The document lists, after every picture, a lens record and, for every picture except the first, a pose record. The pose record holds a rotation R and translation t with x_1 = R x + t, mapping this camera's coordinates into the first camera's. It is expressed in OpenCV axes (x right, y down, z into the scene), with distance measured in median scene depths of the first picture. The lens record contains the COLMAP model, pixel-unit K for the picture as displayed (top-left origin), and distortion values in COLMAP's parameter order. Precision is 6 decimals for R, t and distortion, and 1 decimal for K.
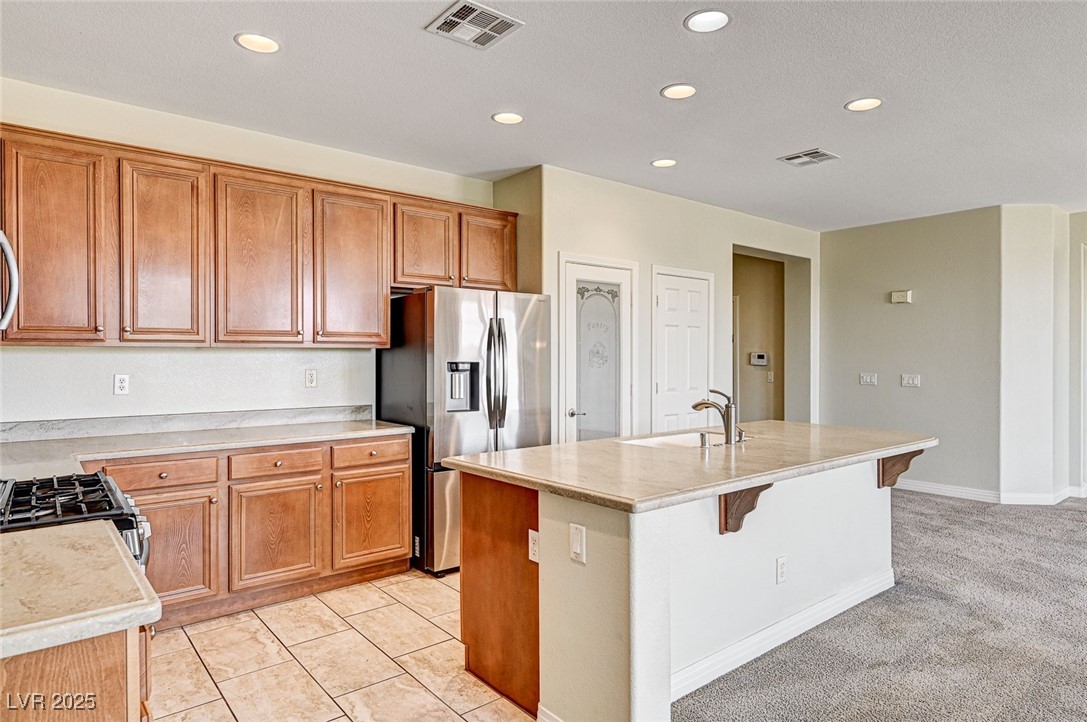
lens RADIAL K [[635.4, 0, 543.5], [0, 635.4, 361.0], [0, 0, 1]] dist [-0.002835, -0.001624]
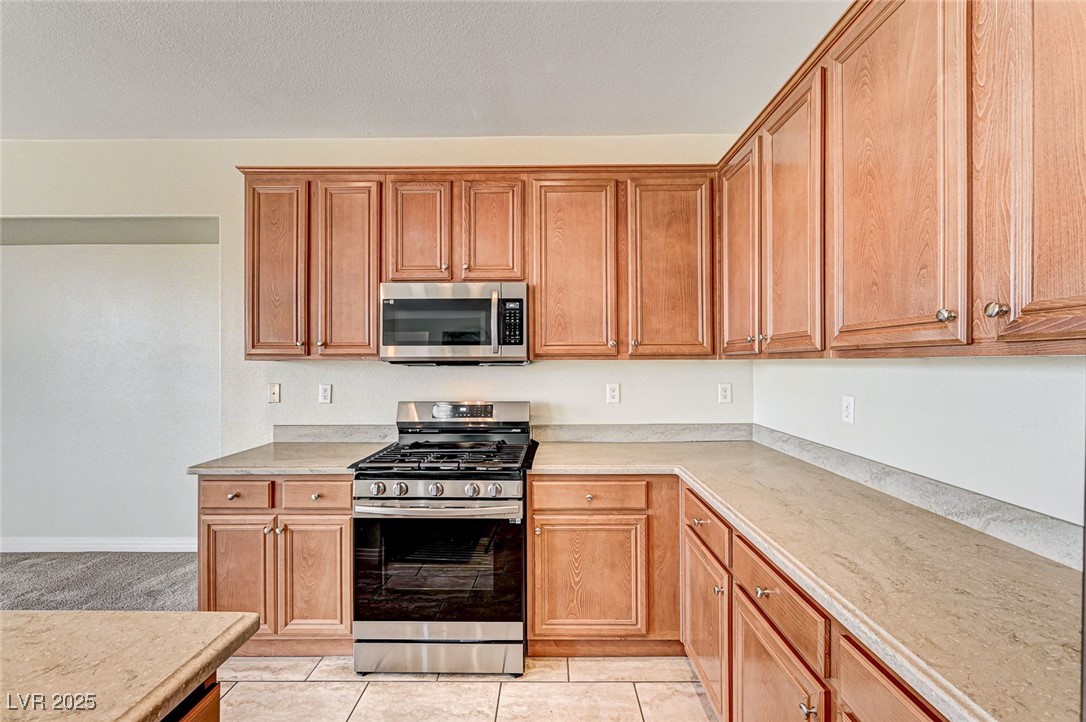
lens RADIAL K [[463.3, 0, 543.0], [0, 463.3, 361.0], [0, 0, 1]] dist [0.000902, 0.000055]
pose [[-0.641235, -0.000587, -0.767344, -0.025014], [-0.005091, 0.999981, 0.003490, -0.017377], [0.767327, 0.006145, -0.641226, 0.980220]]
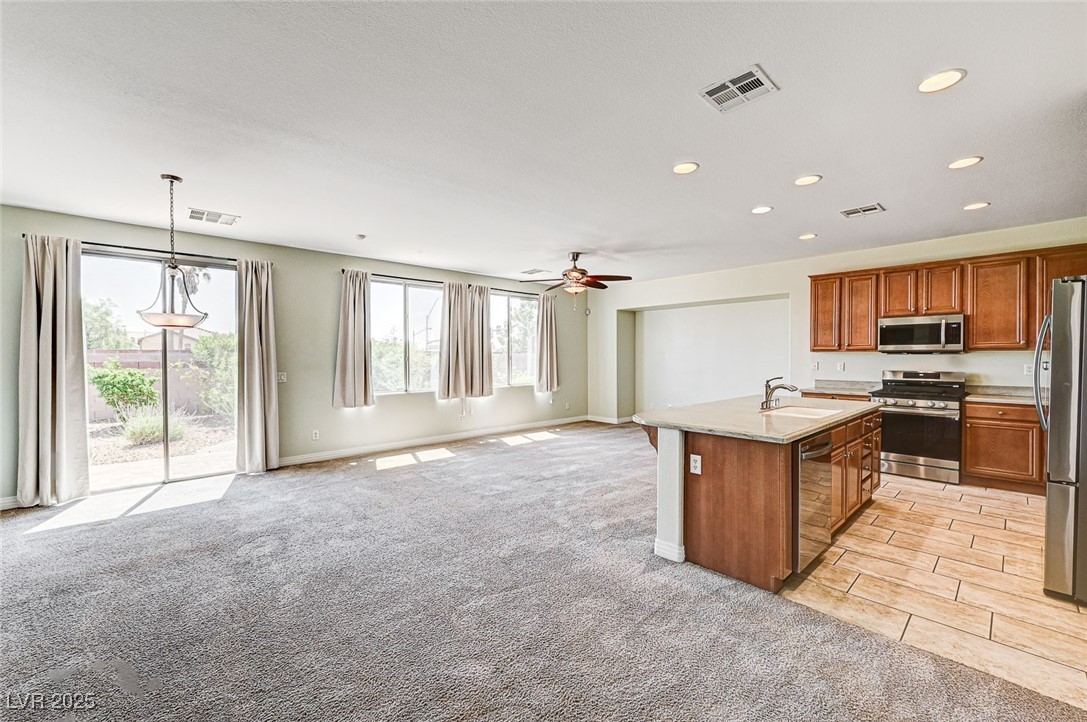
lens RADIAL K [[442.8, 0, 547.6], [0, 442.8, 360.1], [0, 0, 1]] dist [-0.001215, 0.000038]
pose [[-0.997463, 0.002015, -0.071165, 0.781717], [0.000639, 0.999813, 0.019347, -0.015778], [0.071191, 0.019253, -0.997277, 1.737380]]
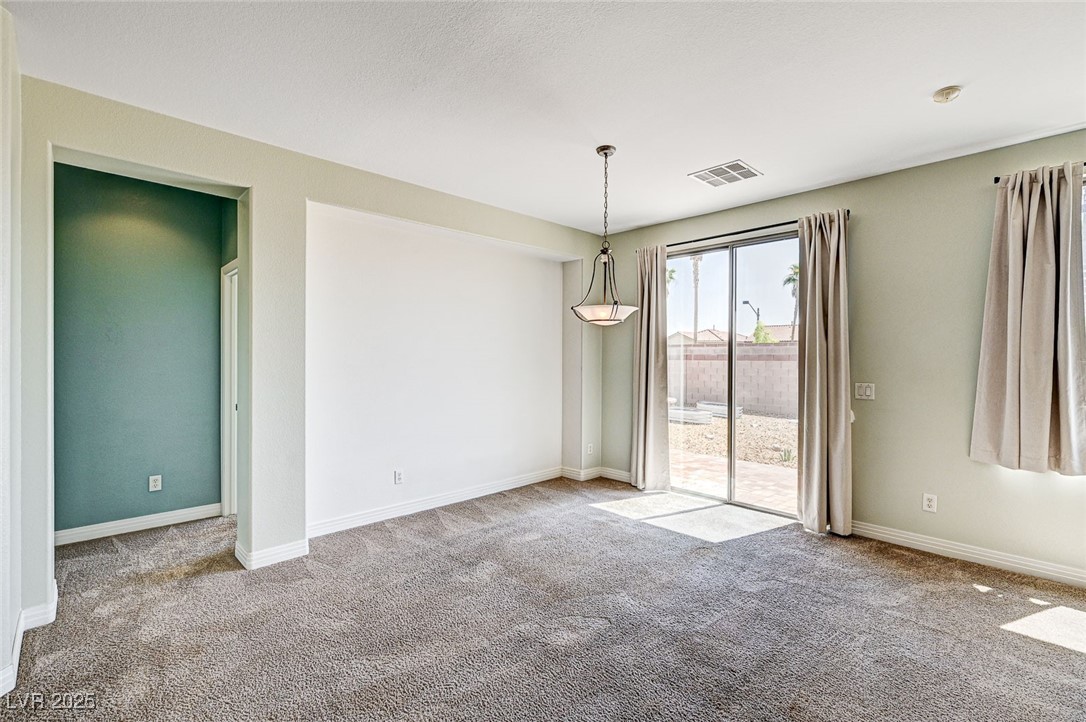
lens RADIAL K [[481.2, 0, 548.6], [0, 481.2, 357.9], [0, 0, 1]] dist [-0.001285, -0.000124]
pose [[-0.088917, -0.006132, 0.996020, 0.644894], [0.003929, 0.999971, 0.006507, -0.008364], [-0.996031, 0.004492, -0.088891, 0.970849]]
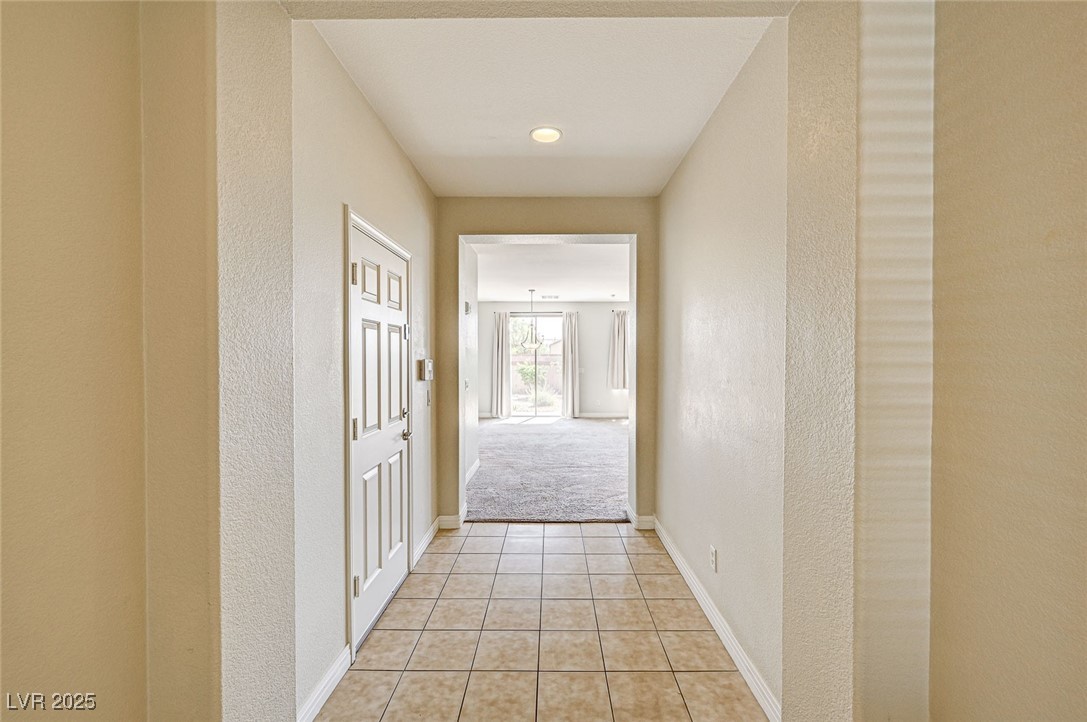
lens RADIAL K [[463.7, 0, 543.5], [0, 463.7, 361.0], [0, 0, 1]] dist [0.000902, 0.000055]
pose [[-0.766646, -0.006740, 0.642035, -0.100441], [0.005173, 0.999848, 0.016674, -0.039702], [-0.642049, 0.016105, -0.766494, 2.577553]]
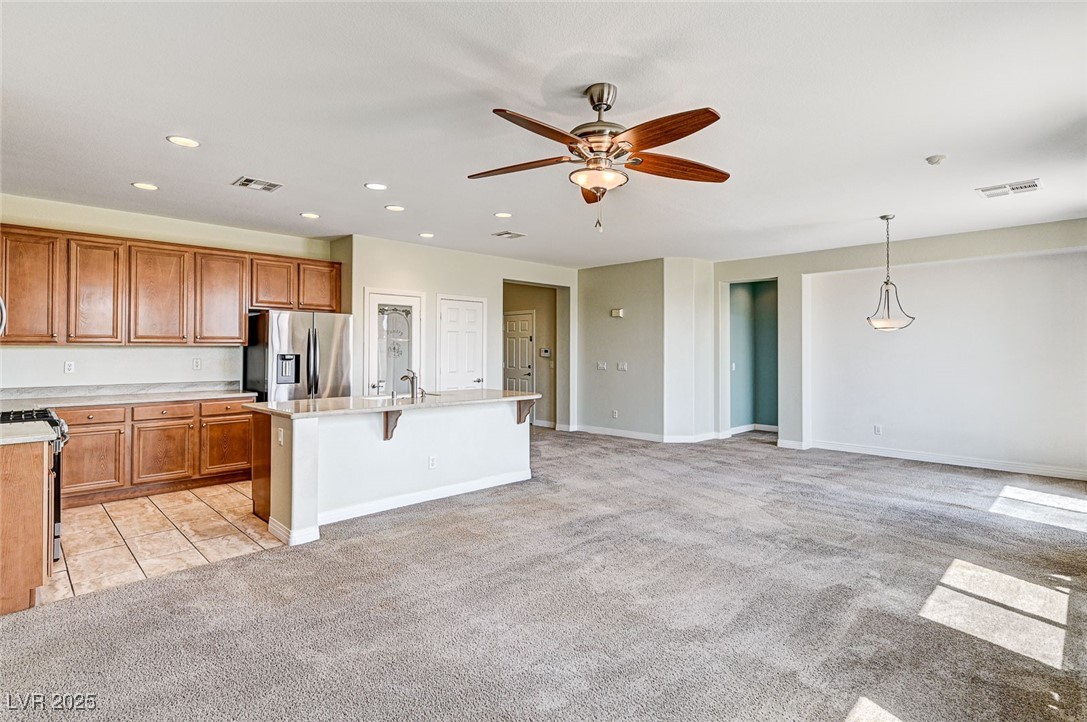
lens RADIAL K [[543.1, 0, 546.1], [0, 543.1, 343.0], [0, 0, 1]] dist [-0.004193, -0.000744]
pose [[0.995298, 0.002434, 0.096828, 0.432917], [-0.000410, 0.999781, -0.020927, 0.001414], [-0.096858, 0.020789, 0.995081, -0.529039]]
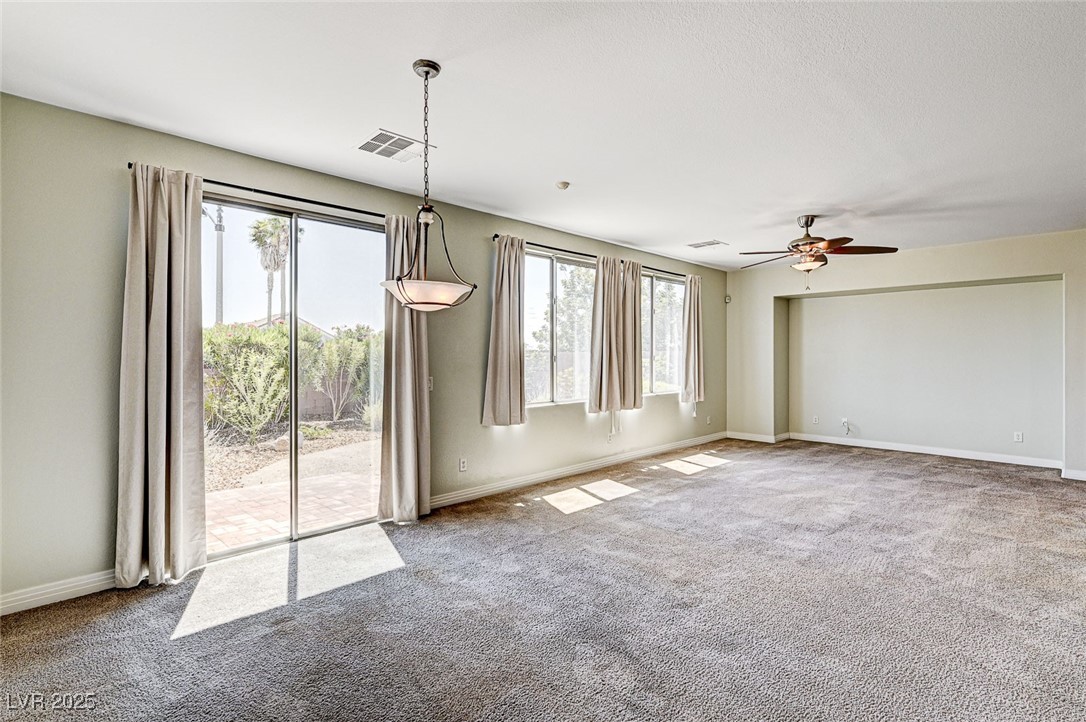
lens RADIAL K [[513.7, 0, 546.4], [0, 513.7, 356.2], [0, 0, 1]] dist [-0.001219, 0.000333]
pose [[-0.995030, -0.002916, -0.099533, 1.379784], [-0.004022, 0.999932, 0.010916, -0.010480], [0.099494, 0.011262, -0.994974, 1.450523]]
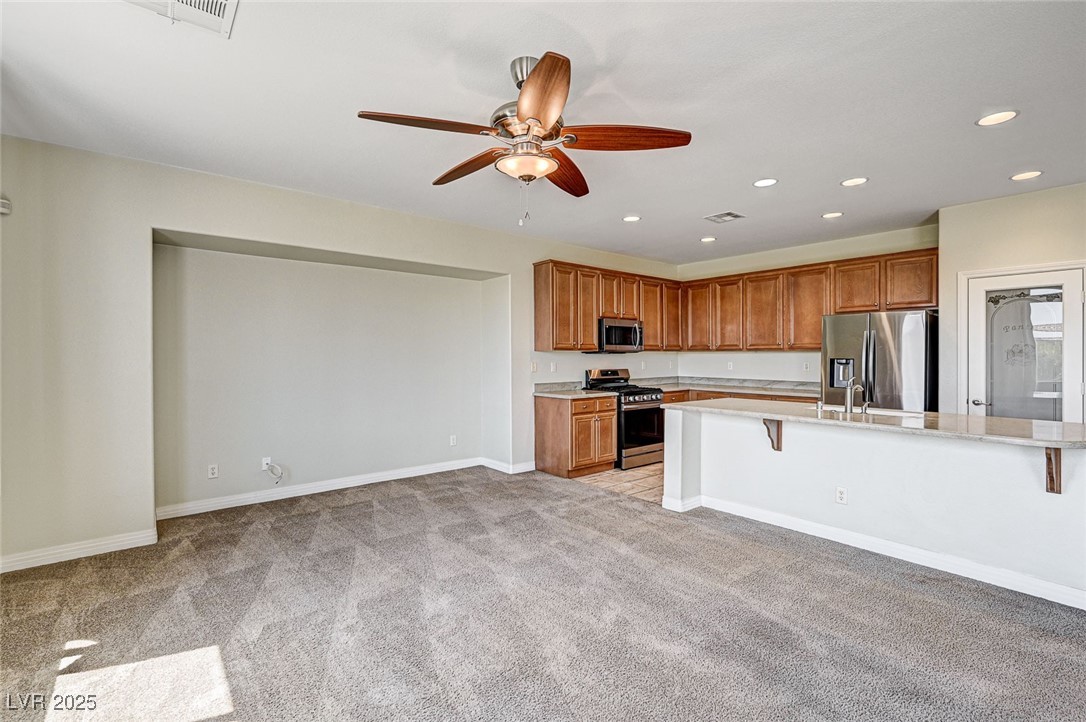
lens RADIAL K [[486.8, 0, 549.0], [0, 486.8, 357.5], [0, 0, 1]] dist [-0.001405, 0.000074]
pose [[0.017436, 0.004263, -0.999839, 1.183924], [-0.009336, 0.999948, 0.004101, 0.000770], [0.999804, 0.009263, 0.017475, 0.212004]]
